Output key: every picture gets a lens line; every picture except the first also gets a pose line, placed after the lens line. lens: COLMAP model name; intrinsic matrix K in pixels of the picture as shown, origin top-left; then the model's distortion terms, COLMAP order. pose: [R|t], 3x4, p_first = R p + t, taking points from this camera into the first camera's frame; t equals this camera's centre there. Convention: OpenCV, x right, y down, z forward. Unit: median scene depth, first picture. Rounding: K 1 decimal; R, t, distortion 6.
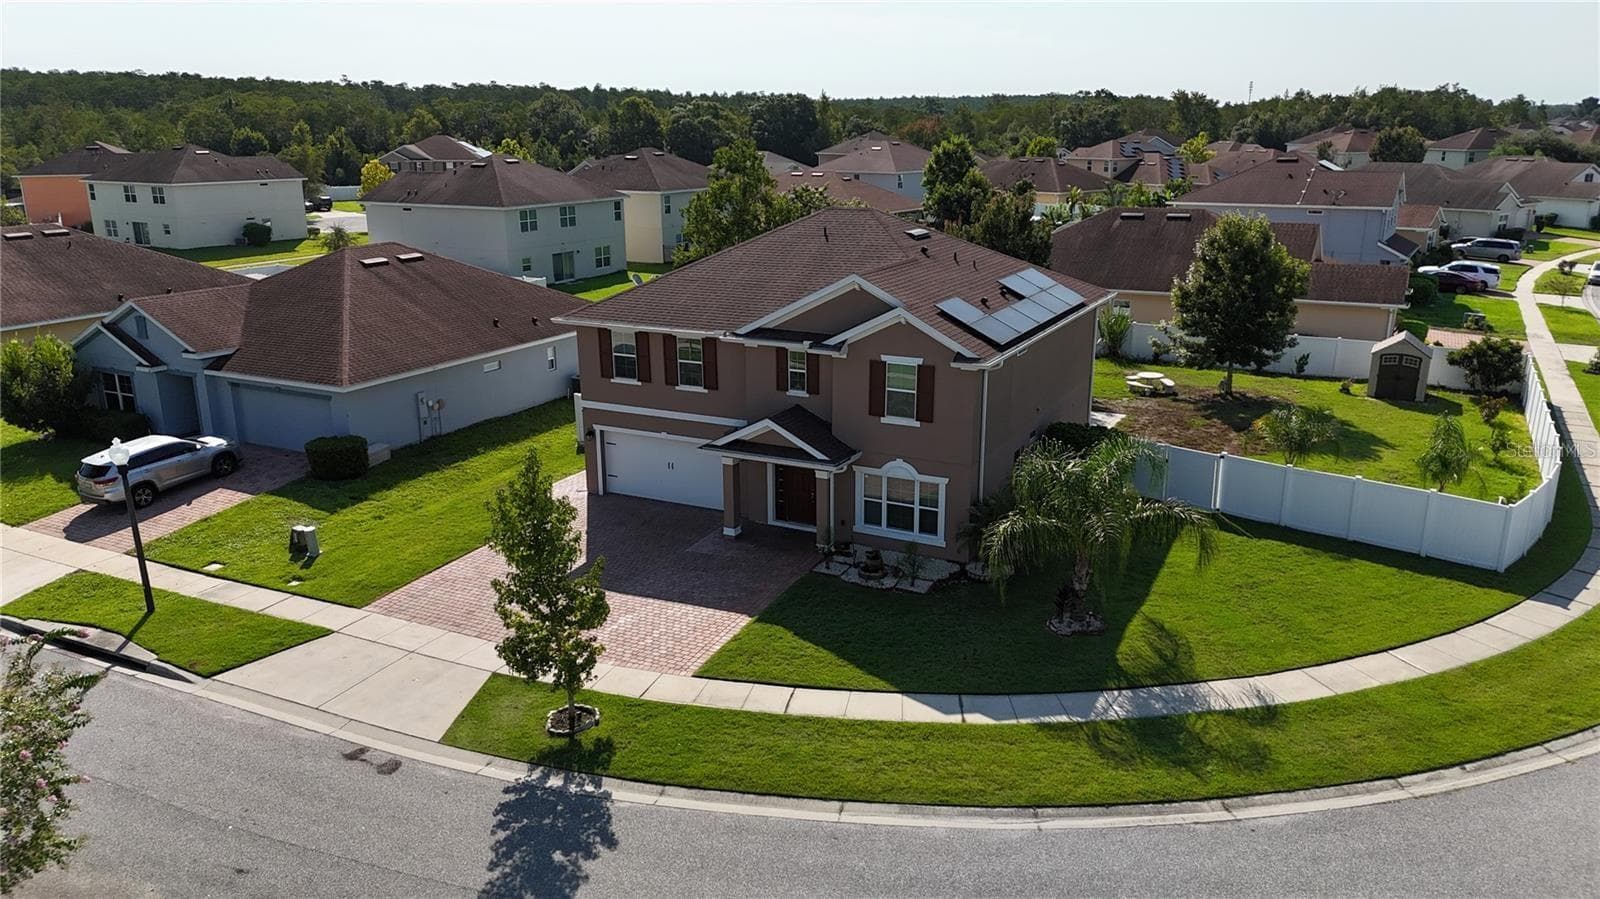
lens RADIAL K [[1177.3, 0, 805.5], [0, 1177.3, 444.4], [0, 0, 1]] dist [0.081233, -0.091942]
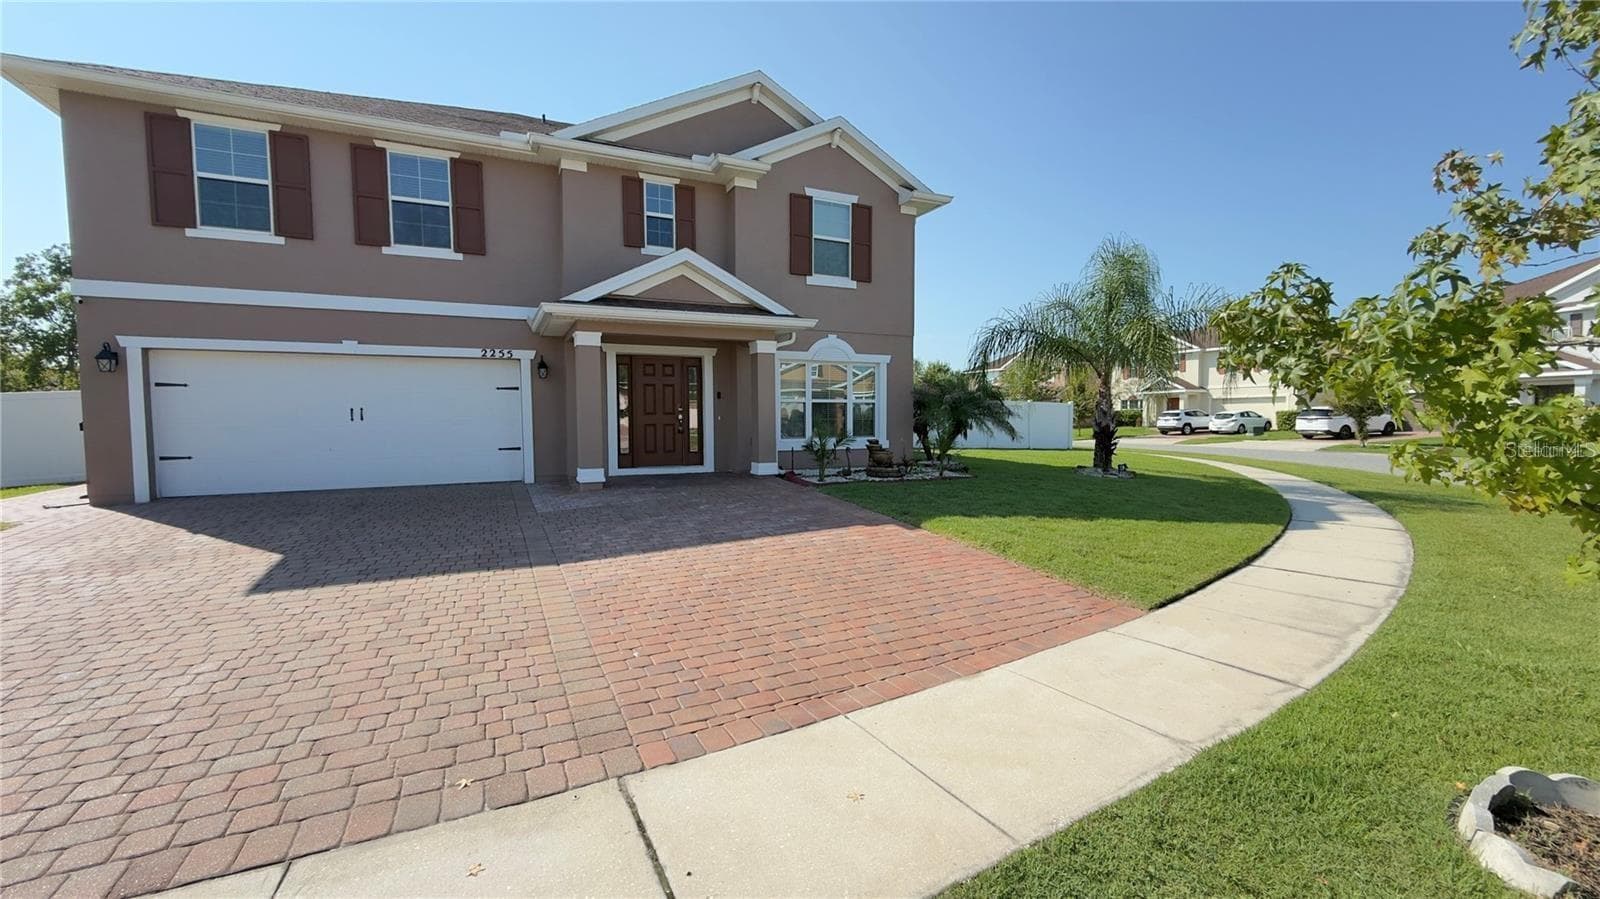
lens RADIAL K [[641.0, 0, 795.4], [0, 641.0, 450.1], [0, 0, 1]] dist [-0.001056, 0.000648]
pose [[0.600463, -0.041532, 0.798573, -0.246194], [0.215728, 0.970036, -0.111761, 0.117075], [-0.770004, 0.239383, 0.591431, 0.755056]]
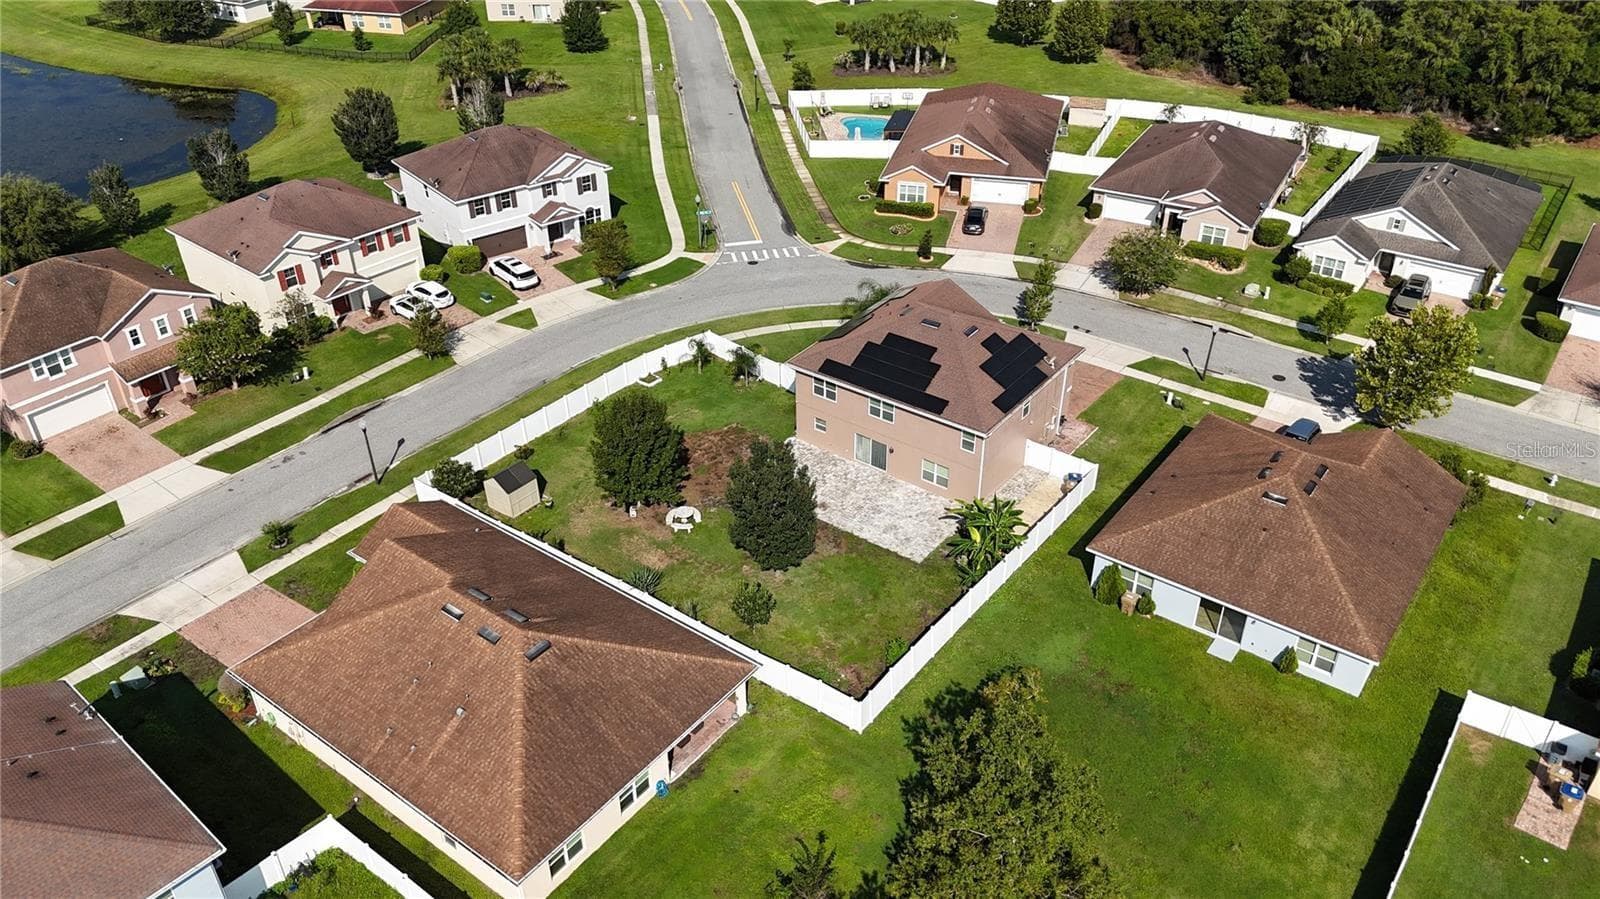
lens RADIAL K [[1177.3, 0, 805.5], [0, 1177.3, 444.4], [0, 0, 1]] dist [0.081233, -0.091942]
pose [[-0.985517, -0.084915, 0.146787, -0.036383], [0.052913, 0.668402, 0.741916, -1.665104], [-0.161113, 0.738937, -0.654228, 2.747405]]
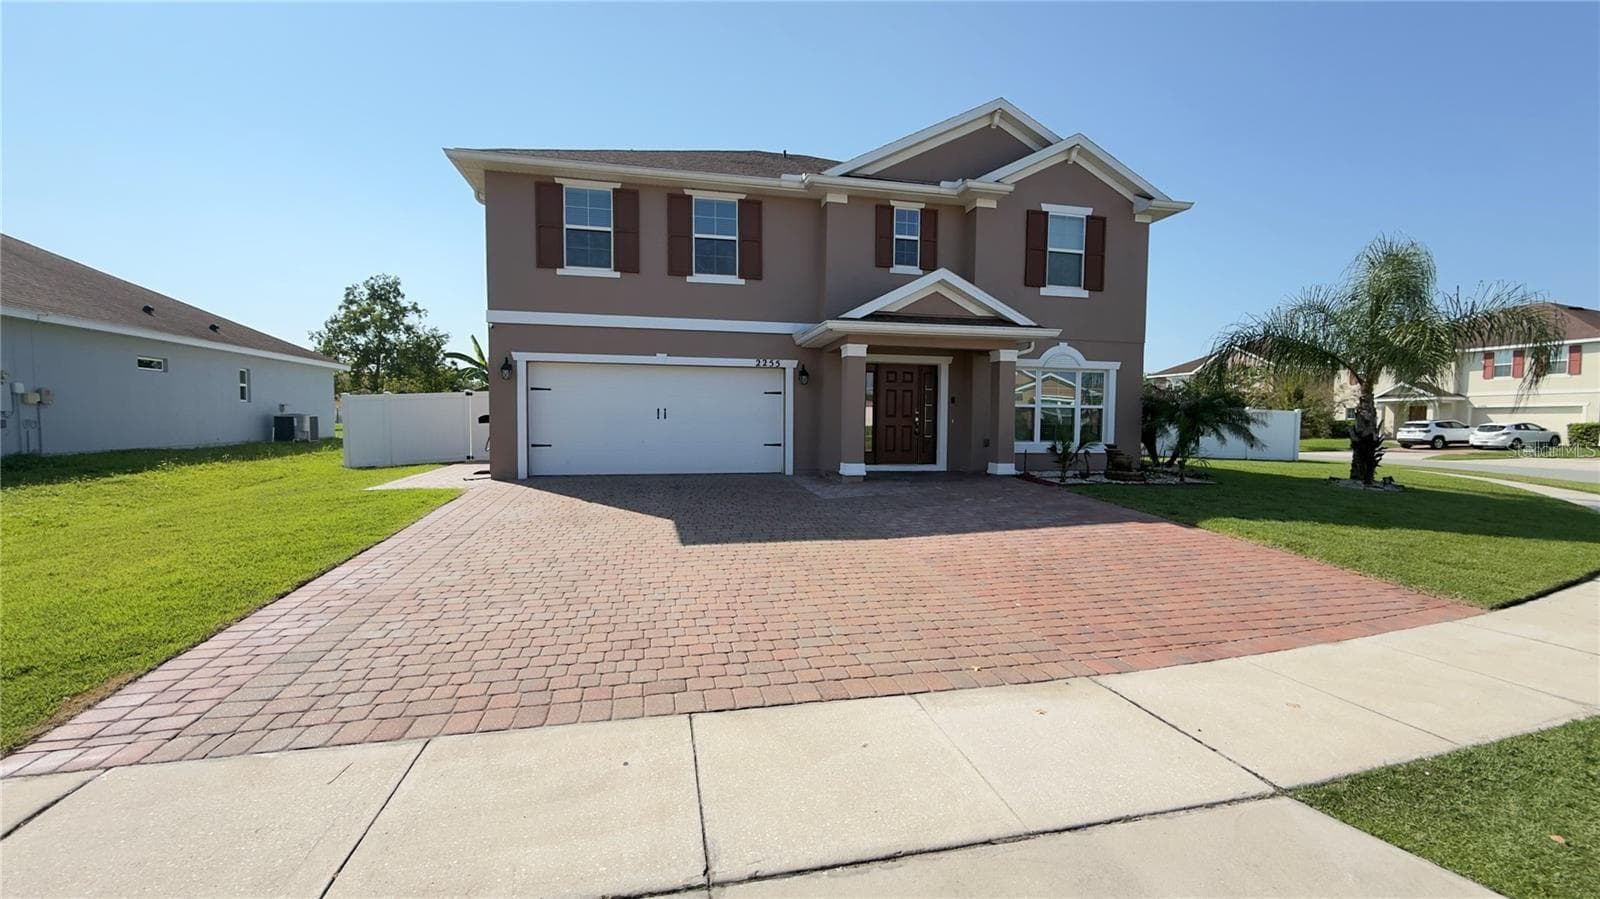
lens RADIAL K [[641.0, 0, 795.4], [0, 641.0, 450.1], [0, 0, 1]] dist [-0.001056, 0.000648]
pose [[0.764117, -0.019458, 0.644785, -0.309835], [0.159677, 0.974144, -0.159832, 0.114271], [-0.625003, 0.225088, 0.747467, 0.769318]]
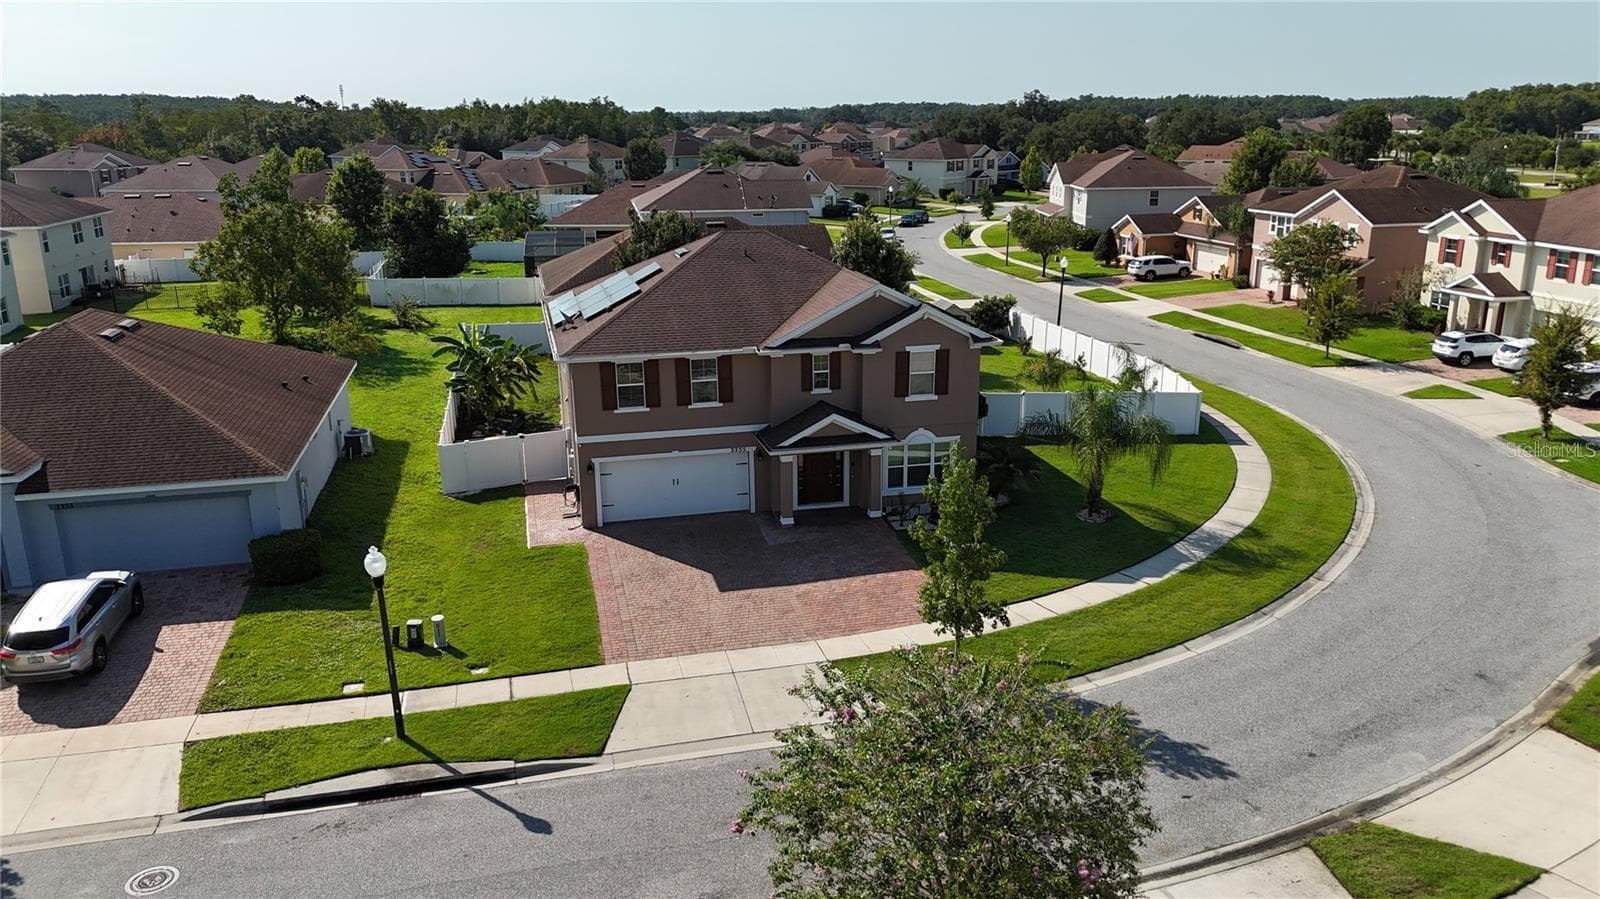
lens RADIAL K [[1177.3, 0, 805.5], [0, 1177.3, 444.4], [0, 0, 1]] dist [0.081233, -0.091942]
pose [[0.756073, -0.176734, 0.630174, -0.756957], [0.178069, 0.982077, 0.061782, -0.065682], [-0.629798, 0.065503, 0.773992, 0.110140]]
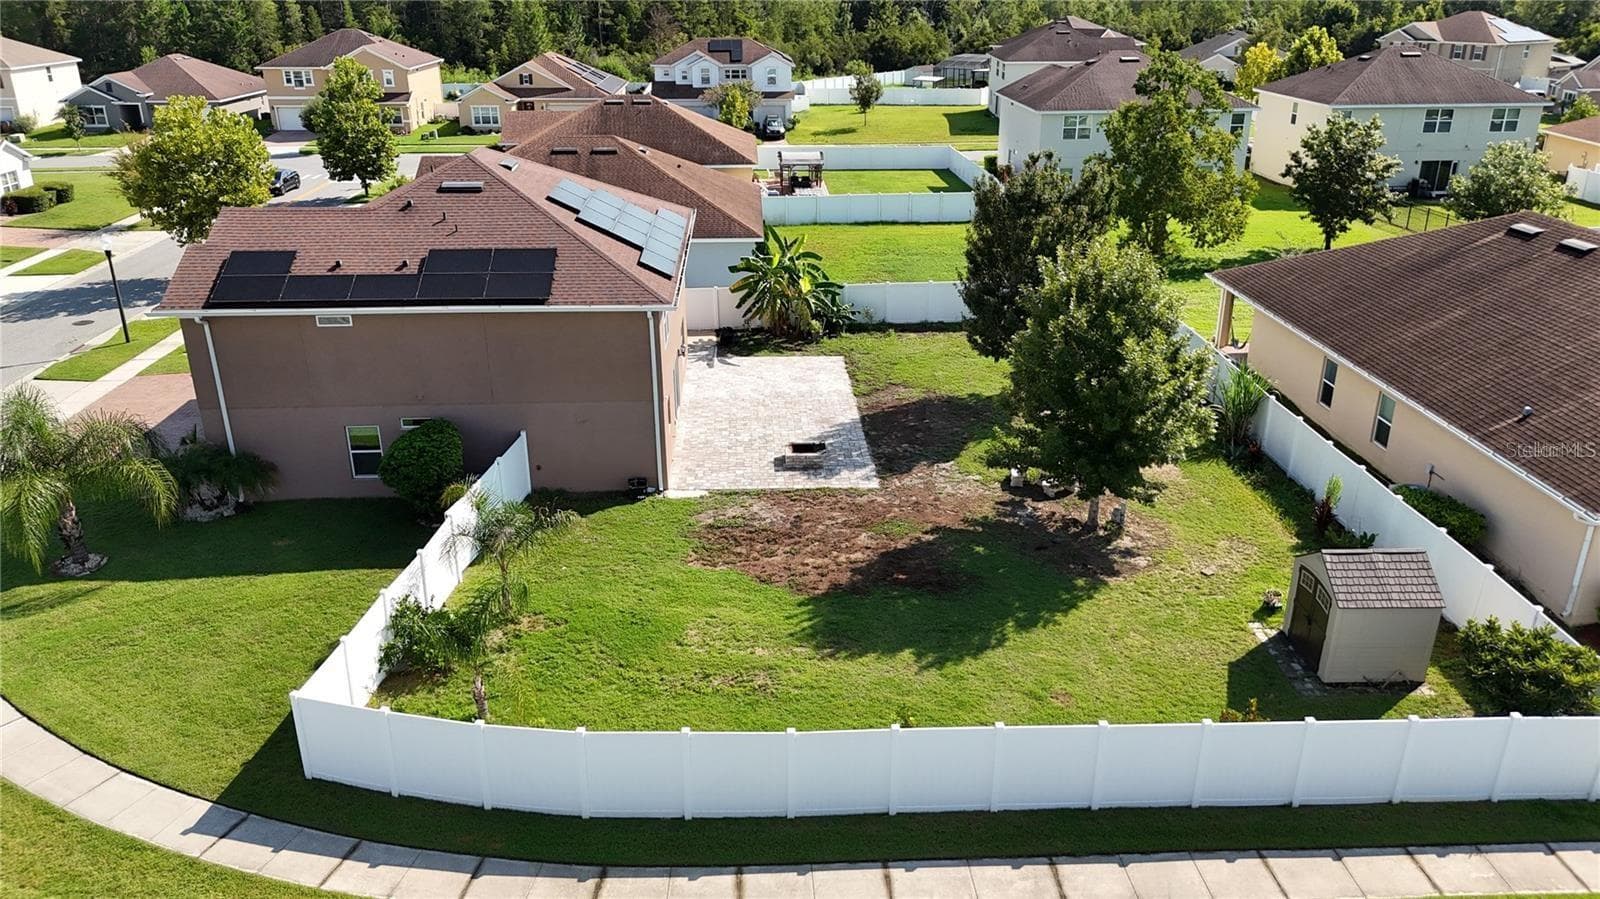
lens RADIAL K [[1177.3, 0, 805.5], [0, 1177.3, 444.4], [0, 0, 1]] dist [0.081233, -0.091942]
pose [[0.498630, 0.320078, -0.805555, 1.179475], [-0.230976, 0.944789, 0.232429, -0.297804], [0.835475, 0.070168, 0.545031, 0.805750]]
